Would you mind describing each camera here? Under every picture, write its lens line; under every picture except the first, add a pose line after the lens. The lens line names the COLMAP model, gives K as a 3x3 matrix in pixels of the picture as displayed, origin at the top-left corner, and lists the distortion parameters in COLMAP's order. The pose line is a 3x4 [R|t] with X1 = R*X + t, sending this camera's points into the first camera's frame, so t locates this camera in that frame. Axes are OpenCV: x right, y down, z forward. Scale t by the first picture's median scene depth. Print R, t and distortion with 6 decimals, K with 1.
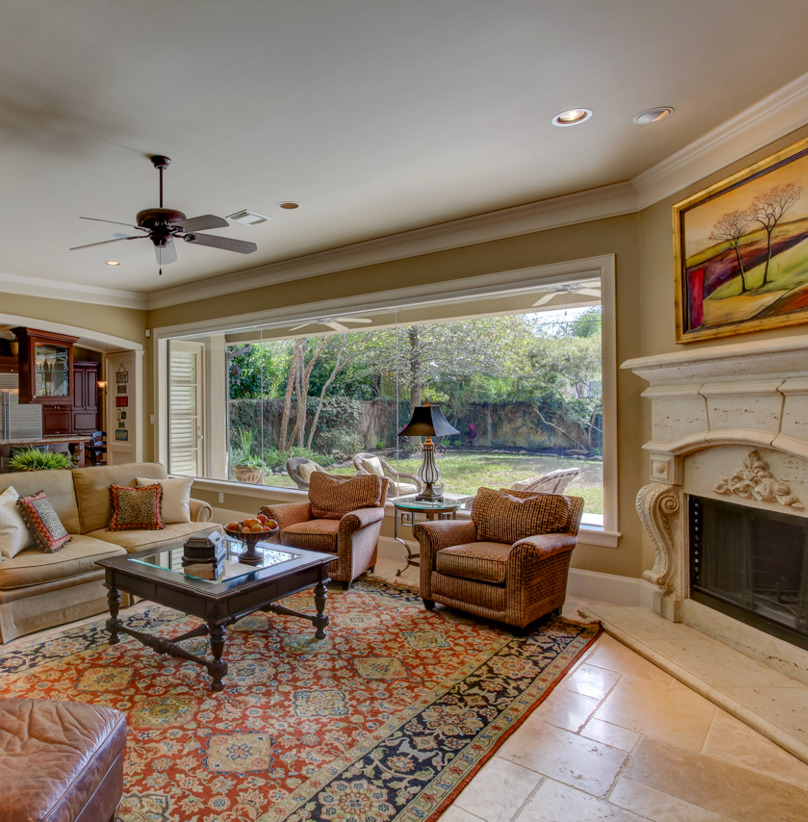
lens RADIAL K [[596.9, 0, 401.9], [0, 596.9, 403.4], [0, 0, 1]] dist [-0.046710, 0.000969]
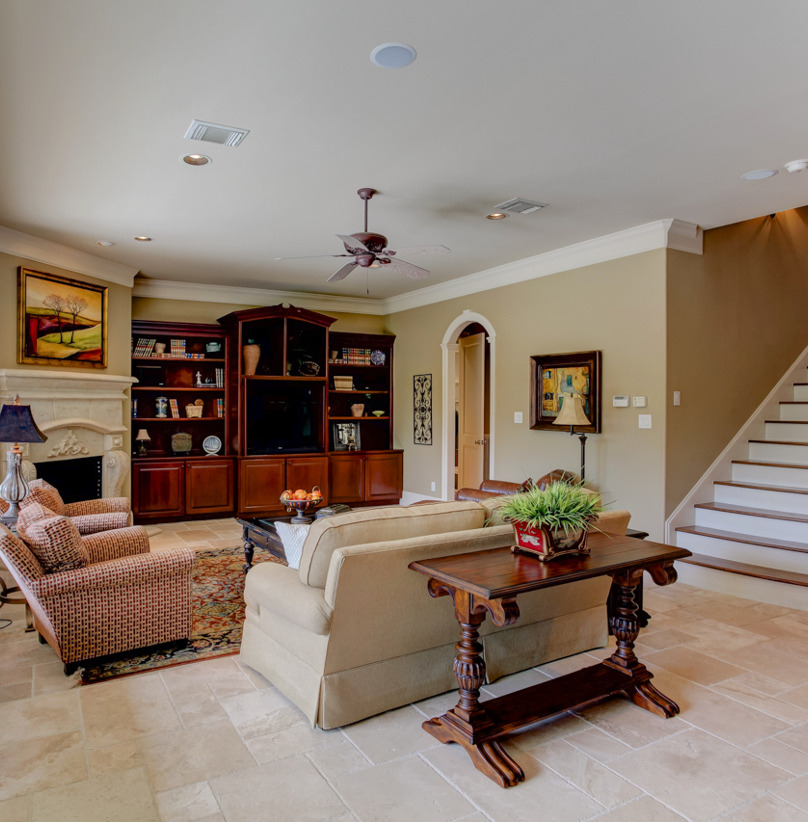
lens RADIAL K [[596.9, 0, 401.9], [0, 596.9, 403.4], [0, 0, 1]] dist [-0.046710, 0.000969]
pose [[-0.914405, 0.006011, 0.404756, -1.111069], [0.004184, 0.999977, -0.005400, 0.011884], [-0.404779, -0.003244, -0.914409, 2.224389]]
